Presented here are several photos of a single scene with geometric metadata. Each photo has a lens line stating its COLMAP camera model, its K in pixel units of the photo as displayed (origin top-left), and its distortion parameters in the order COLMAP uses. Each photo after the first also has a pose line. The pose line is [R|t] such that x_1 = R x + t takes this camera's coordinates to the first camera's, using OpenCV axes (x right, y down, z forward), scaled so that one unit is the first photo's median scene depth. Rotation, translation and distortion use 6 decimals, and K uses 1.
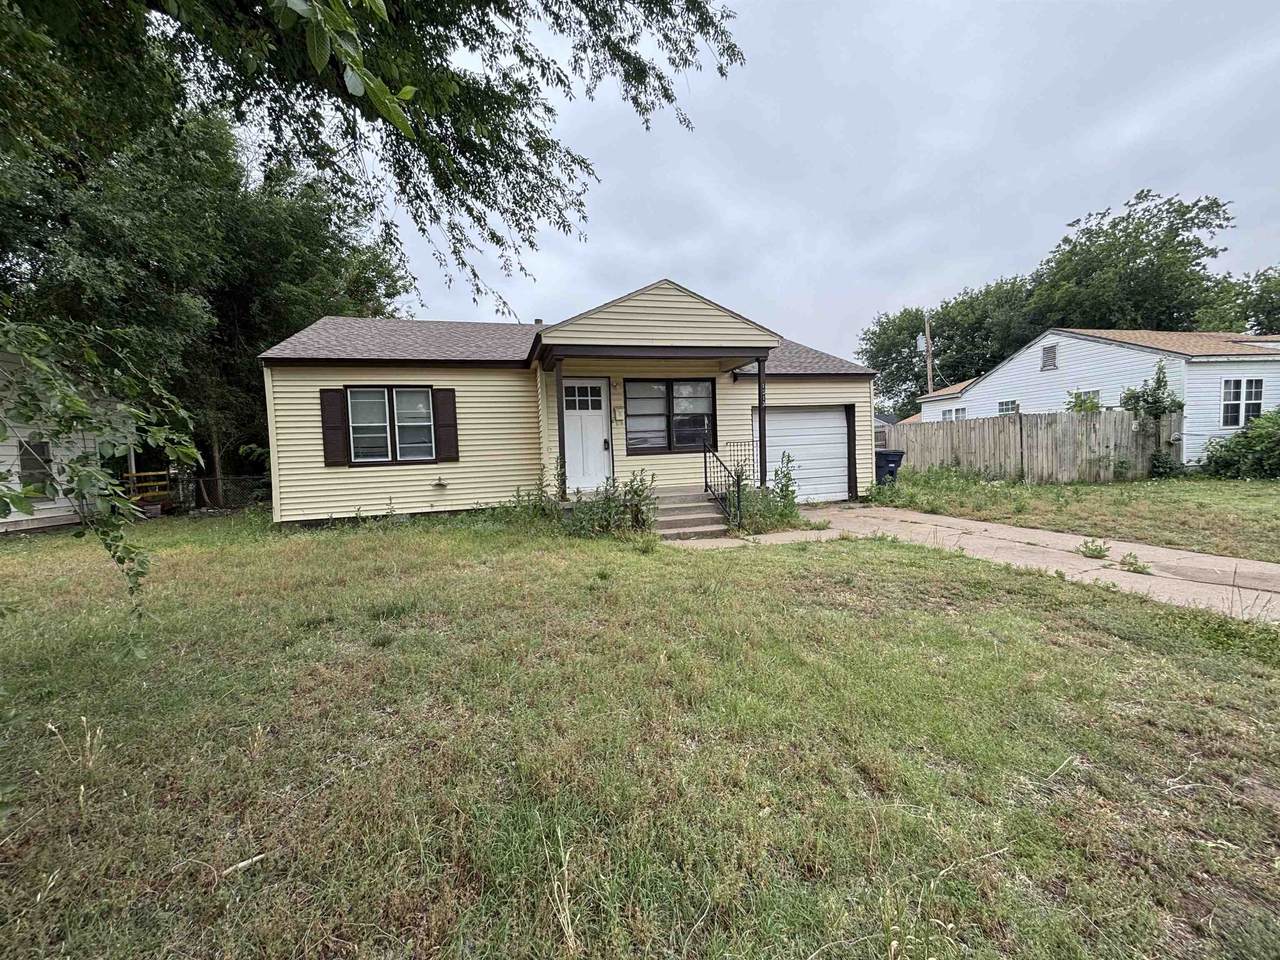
lens RADIAL K [[515.8, 0, 640.0], [0, 515.8, 480.0], [0, 0, 1]] dist [-0.000804, 0.000212]
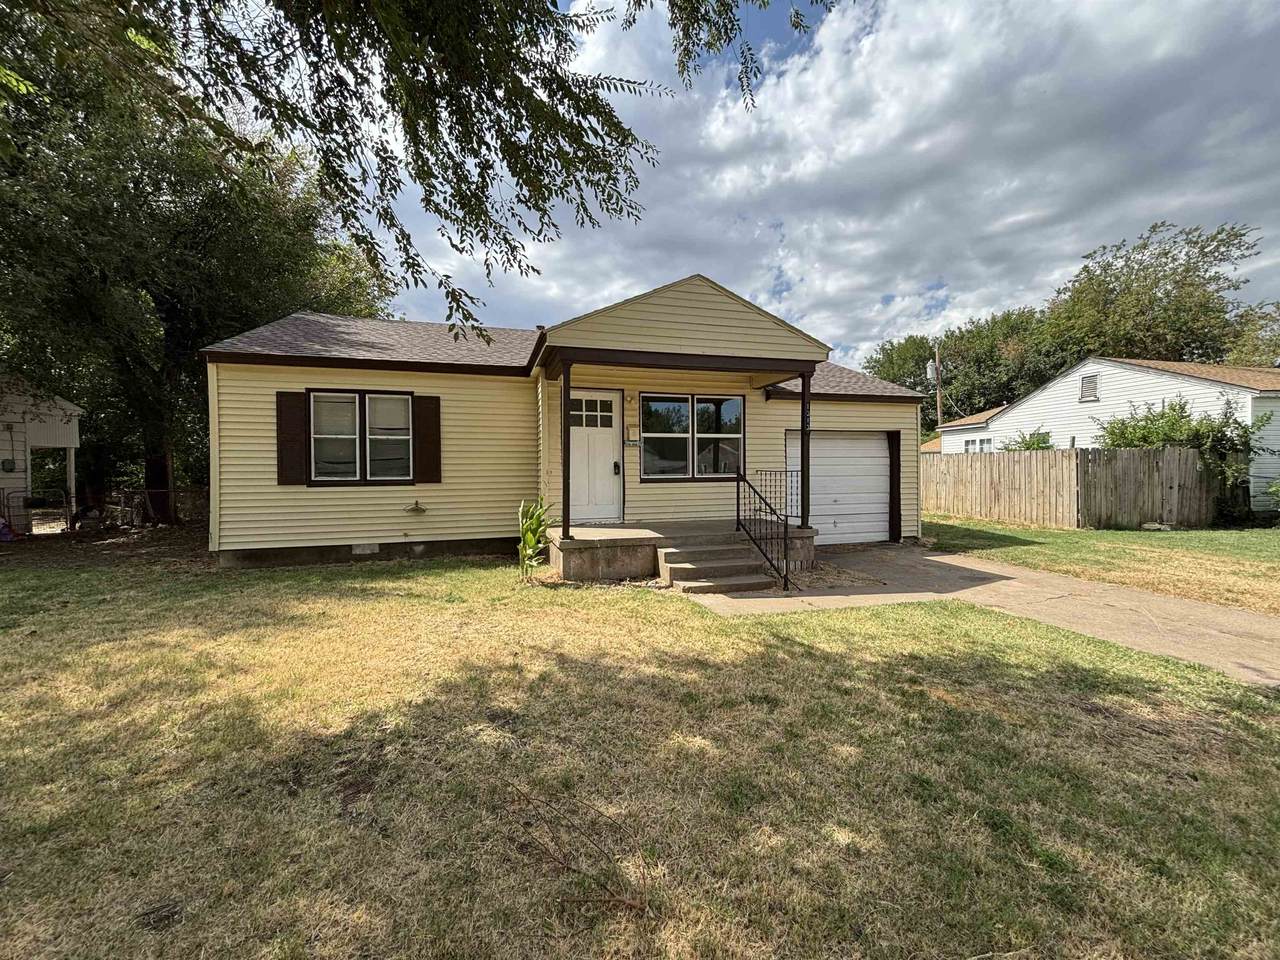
lens RADIAL K [[515.8, 0, 640.0], [0, 515.8, 480.0], [0, 0, 1]] dist [-0.000804, 0.000212]
pose [[0.999414, 0.032219, 0.011543, -0.036115], [-0.031773, 0.998812, -0.036958, -0.020077], [-0.012720, 0.036569, 0.999250, 0.153469]]
